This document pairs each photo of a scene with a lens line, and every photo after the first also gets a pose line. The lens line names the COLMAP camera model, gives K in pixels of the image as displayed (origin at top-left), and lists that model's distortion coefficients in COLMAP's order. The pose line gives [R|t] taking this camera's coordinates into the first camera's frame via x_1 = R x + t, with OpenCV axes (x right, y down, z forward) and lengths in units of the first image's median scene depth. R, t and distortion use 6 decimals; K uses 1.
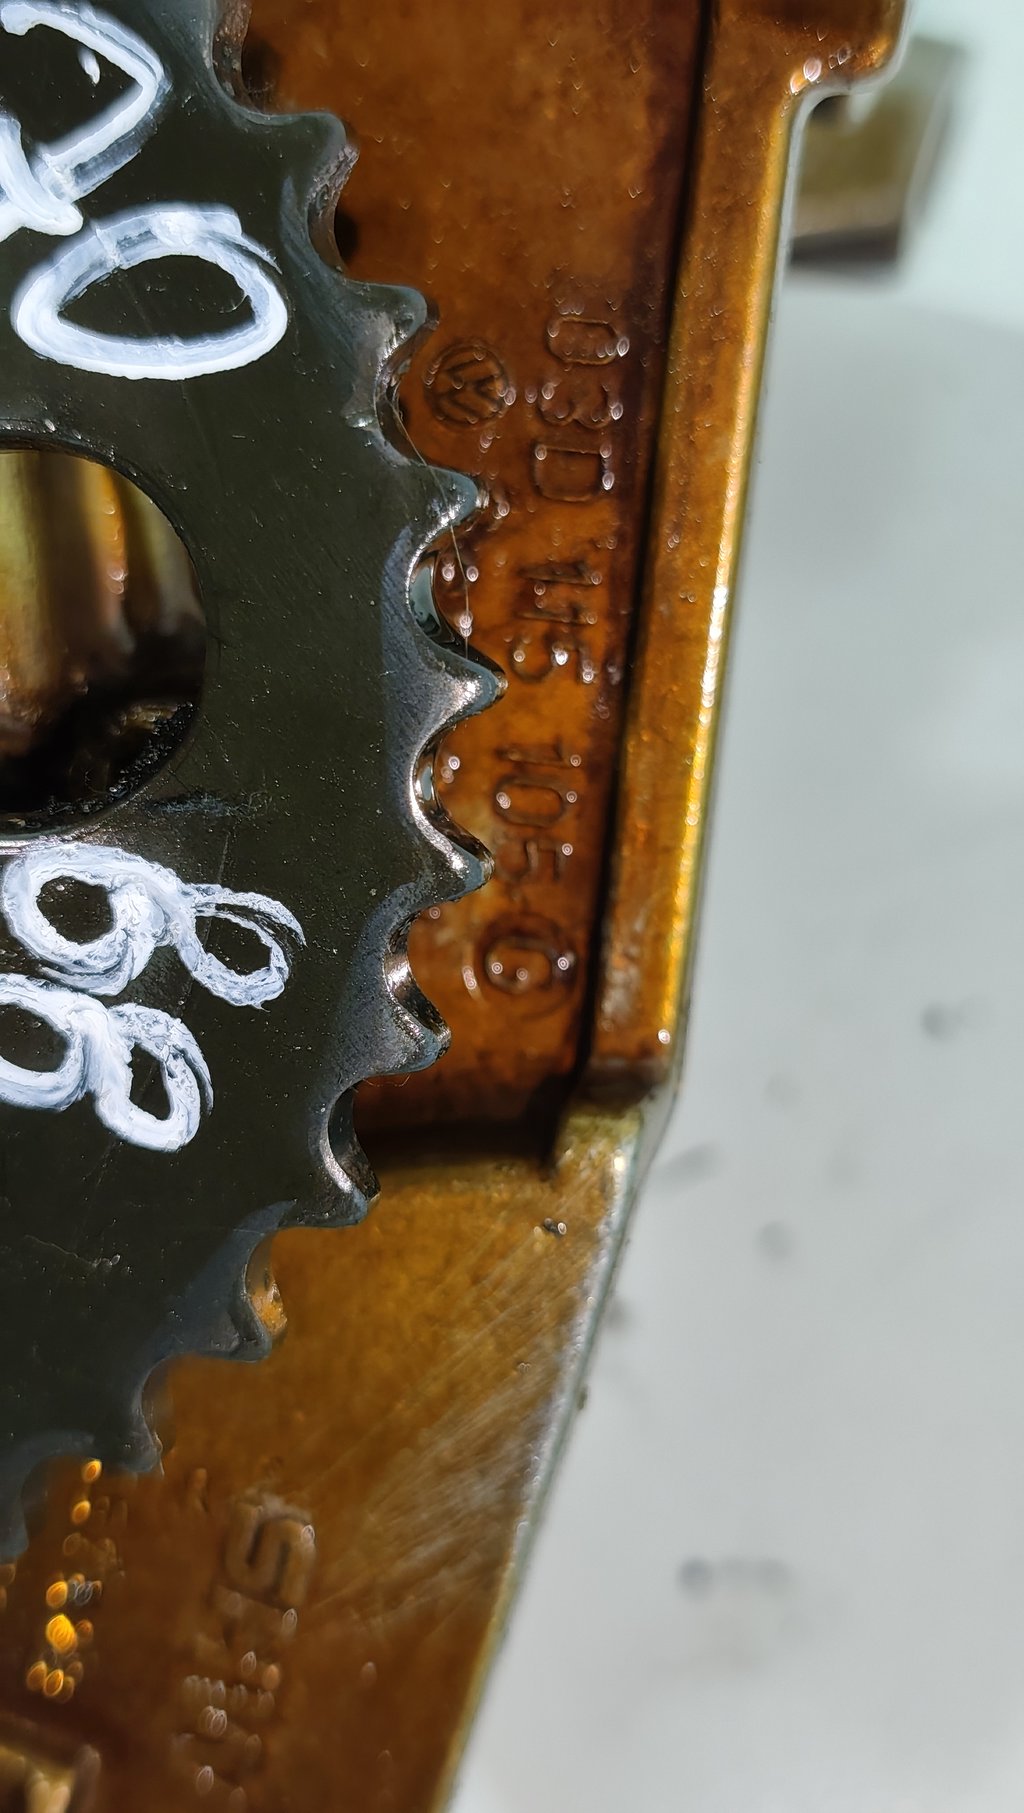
lens RADIAL K [[2574.0, 0, 508.4], [0, 2574.0, 901.7], [0, 0, 1]] dist [0.025367, -0.016919]
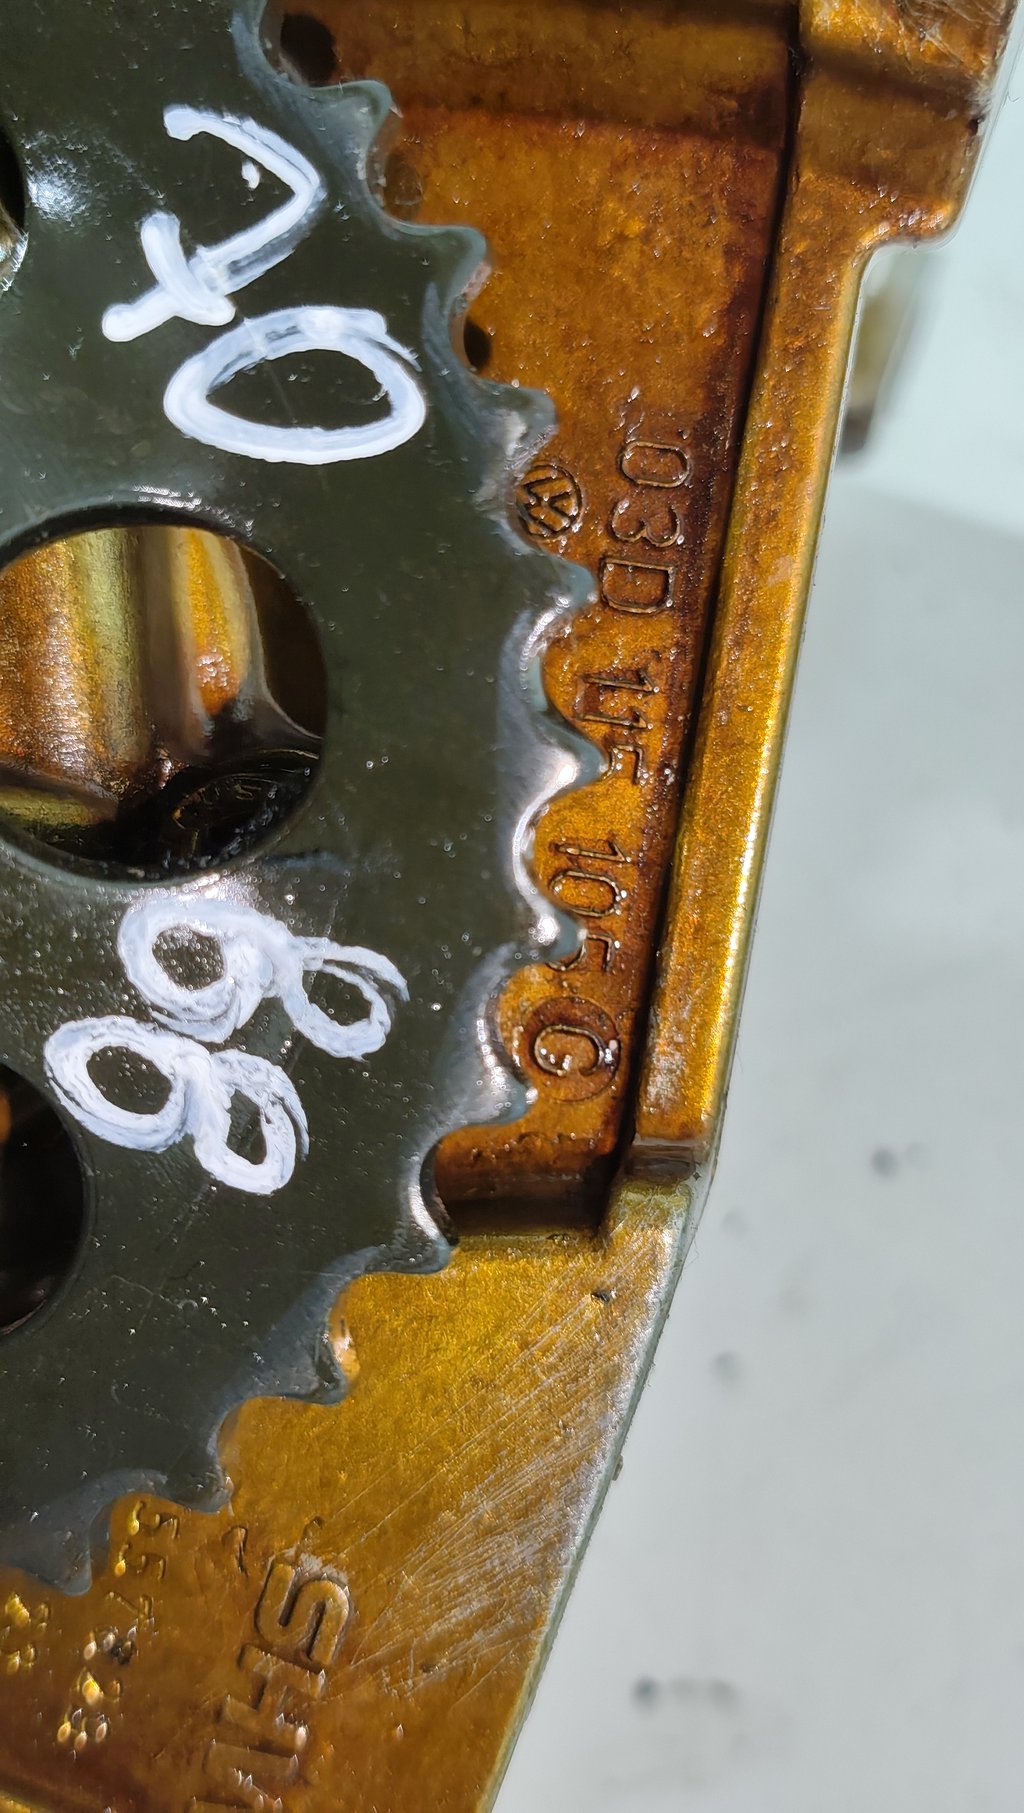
lens RADIAL K [[2590.9, 0, 512.8], [0, 2590.9, 912.4], [0, 0, 1]] dist [0.030959, 0.026340]
pose [[0.996336, 0.044291, 0.073162, -0.112802], [-0.038415, 0.996065, -0.079867, 0.062954], [-0.076412, 0.076764, 0.994117, -0.059069]]
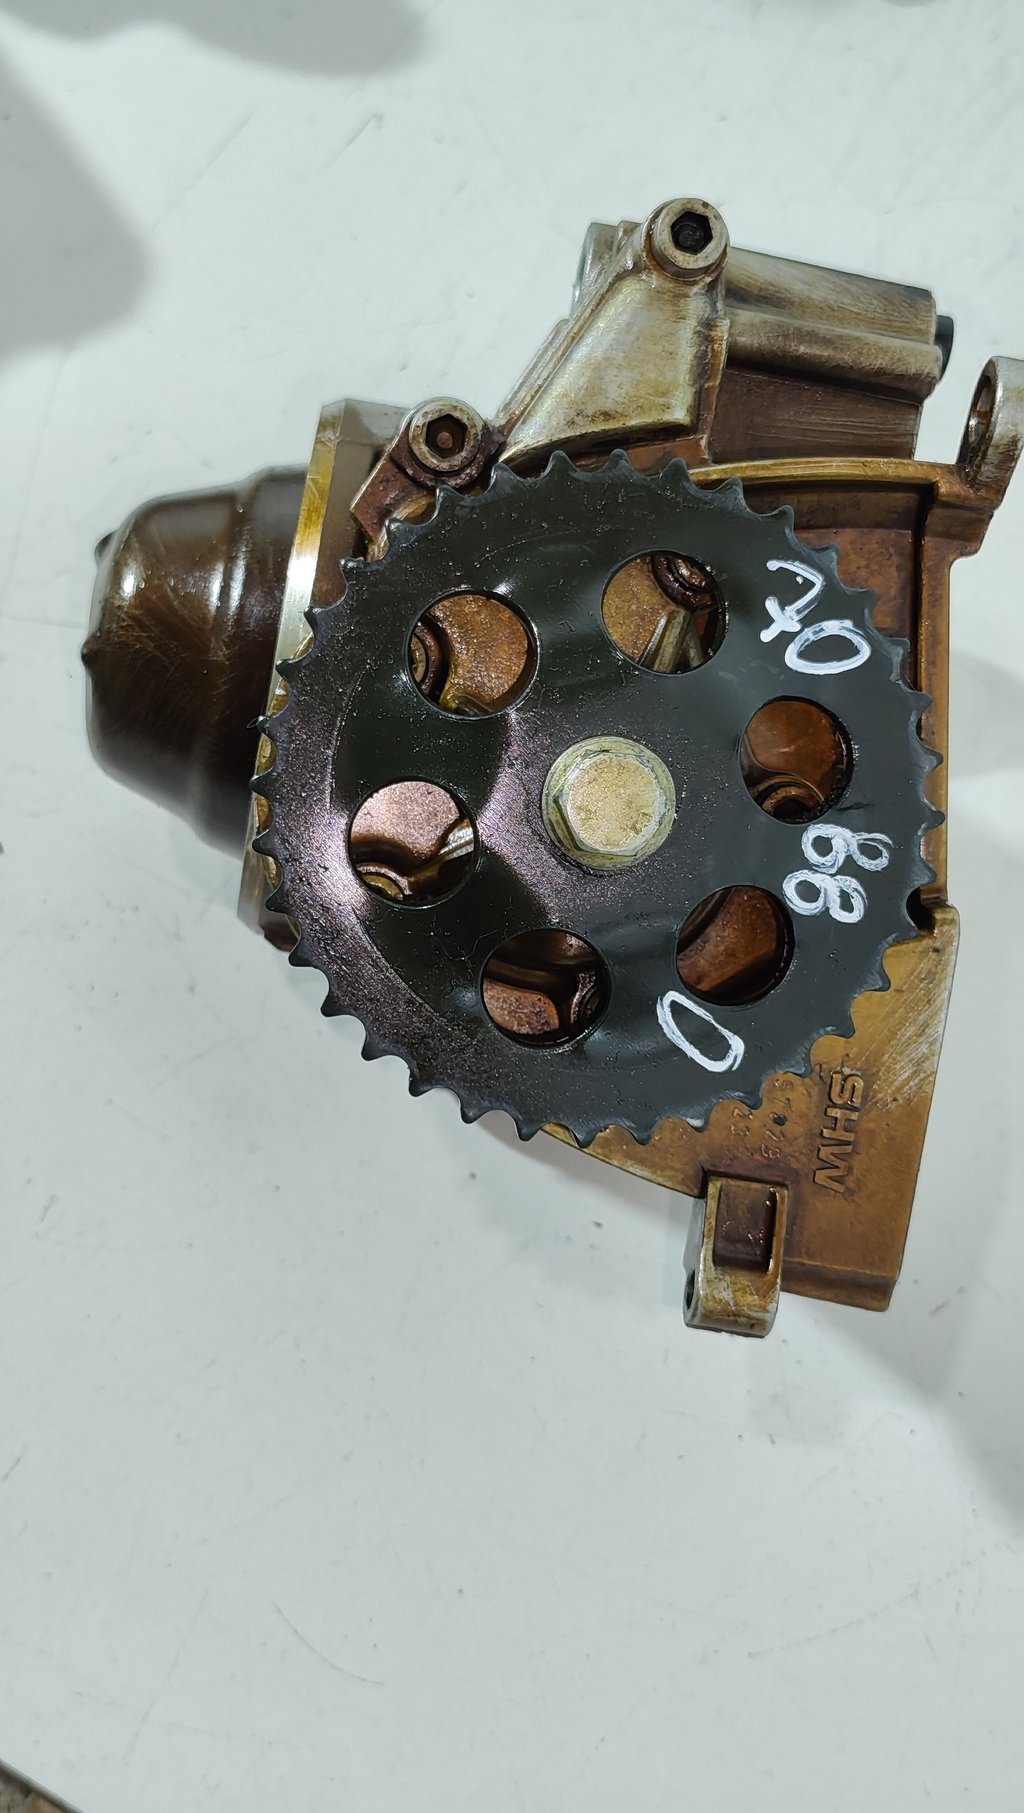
lens RADIAL K [[2590.9, 0, 512.8], [0, 2590.9, 912.4], [0, 0, 1]] dist [0.030959, 0.026340]
pose [[0.937545, -0.125311, 0.324511, -1.502288], [0.156828, 0.984943, -0.072754, 0.244163], [-0.310508, 0.119103, 0.943080, -1.759464]]
